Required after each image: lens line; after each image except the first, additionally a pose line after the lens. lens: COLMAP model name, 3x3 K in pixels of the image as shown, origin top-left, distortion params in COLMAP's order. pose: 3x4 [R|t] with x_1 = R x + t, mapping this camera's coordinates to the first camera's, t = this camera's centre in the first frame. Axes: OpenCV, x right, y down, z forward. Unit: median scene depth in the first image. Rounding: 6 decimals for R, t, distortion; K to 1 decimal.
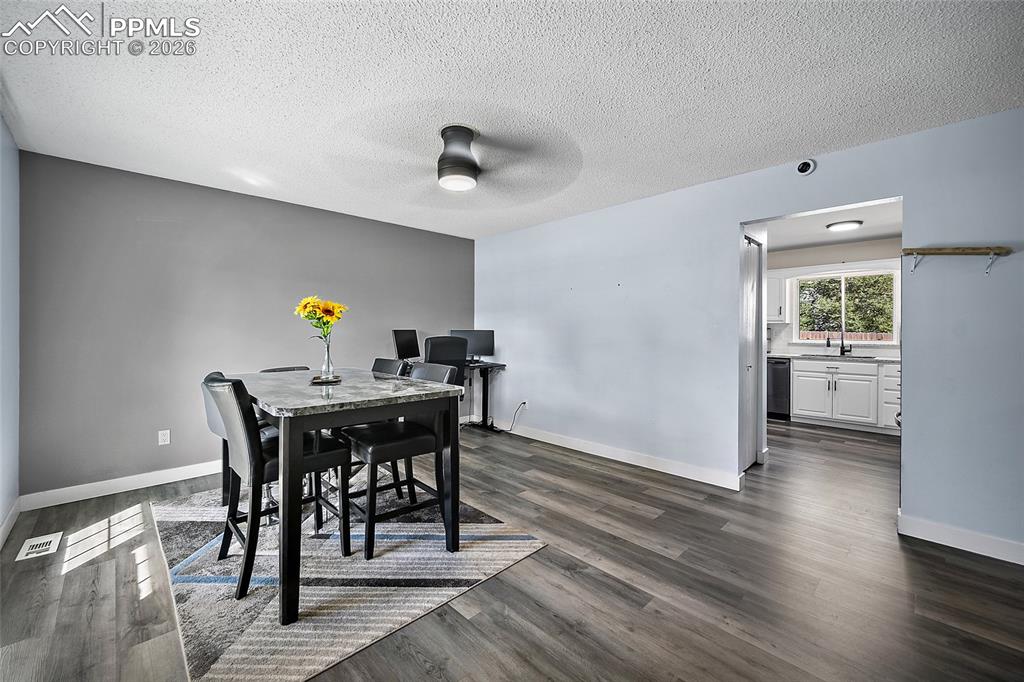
lens RADIAL K [[422.6, 0, 493.5], [0, 422.6, 329.6], [0, 0, 1]] dist [-0.004481, 0.001656]
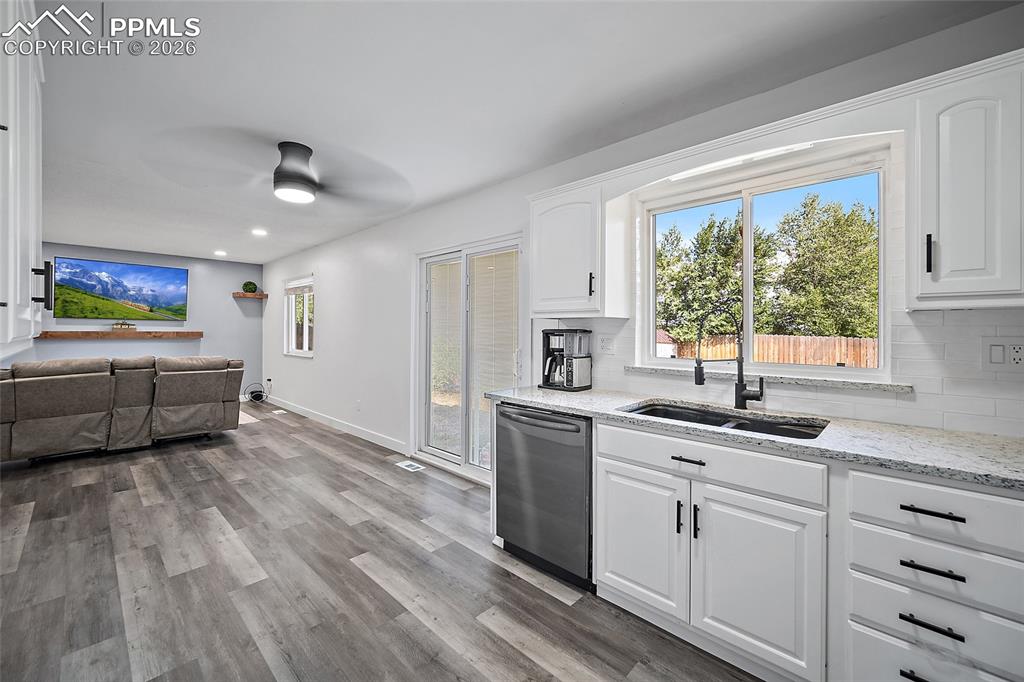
lens RADIAL K [[422.6, 0, 500.7], [0, 422.6, 326.8], [0, 0, 1]] dist [-0.004481, 0.001656]
pose [[0.999339, 0.001451, 0.036325, 0.612260], [-0.000965, 0.999910, -0.013366, -0.001198], [-0.036342, 0.013322, 0.999251, 0.652194]]
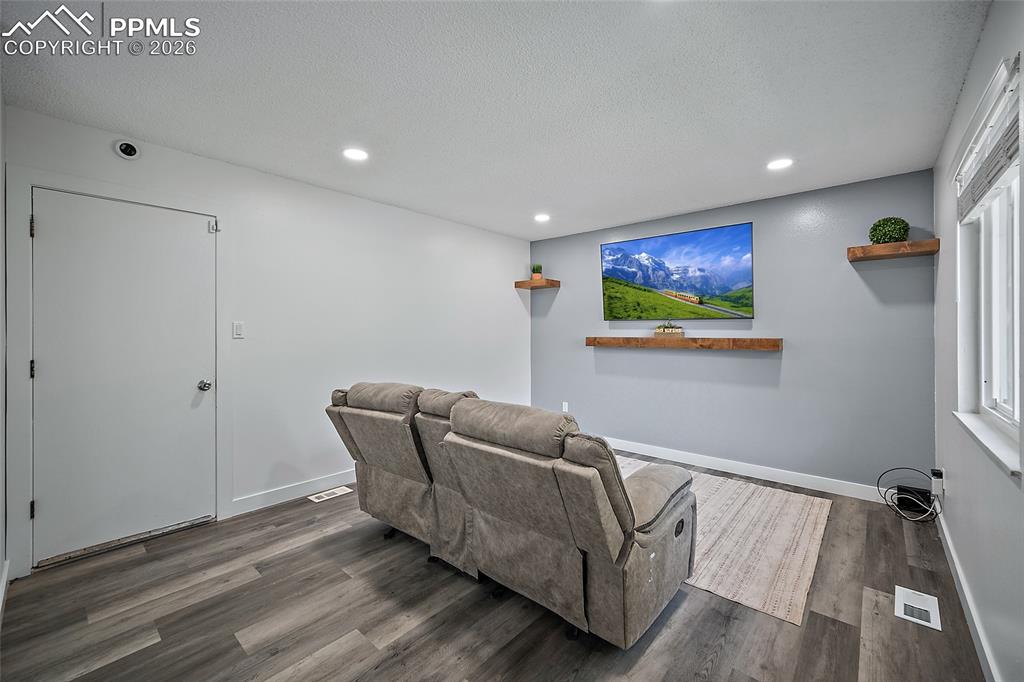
lens RADIAL K [[422.6, 0, 512.5], [0, 422.6, 332.0], [0, 0, 1]] dist [-0.004481, 0.001656]
pose [[0.110516, -0.003413, -0.993868, 0.378787], [-0.003161, 0.999988, -0.003785, -0.007508], [0.993869, 0.003560, 0.110504, 1.403753]]
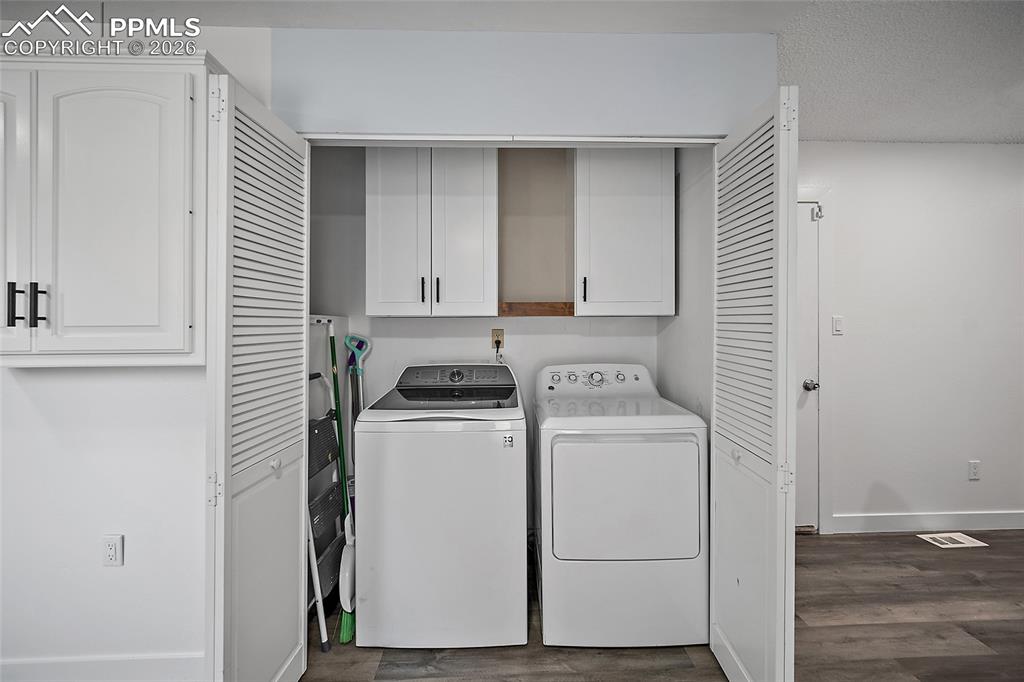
lens RADIAL K [[422.6, 0, 503.3], [0, 422.6, 327.0], [0, 0, 1]] dist [-0.004481, 0.001656]
pose [[-0.647989, 0.005204, -0.761632, 0.411407], [0.000596, 0.999980, 0.006325, -0.012222], [0.761650, 0.003645, -0.647979, 1.157374]]
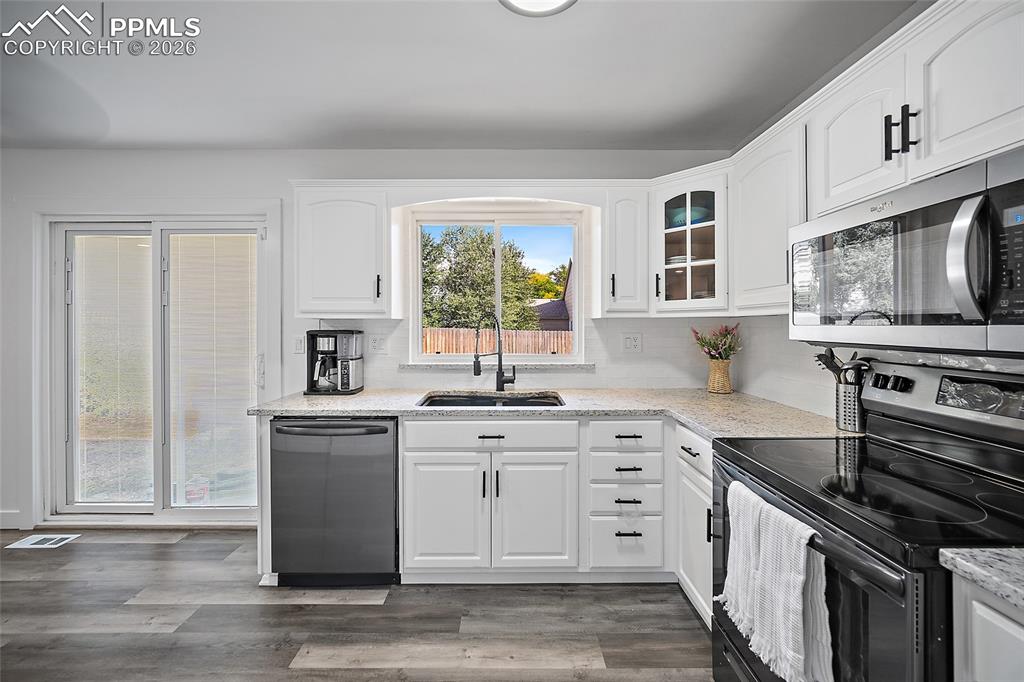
lens RADIAL K [[422.6, 0, 517.7], [0, 422.6, 322.9], [0, 0, 1]] dist [-0.004481, 0.001656]
pose [[0.678155, -0.001651, 0.734917, 0.504722], [0.006653, 0.999970, -0.003893, -0.009236], [-0.734888, 0.007529, 0.678146, 0.675040]]
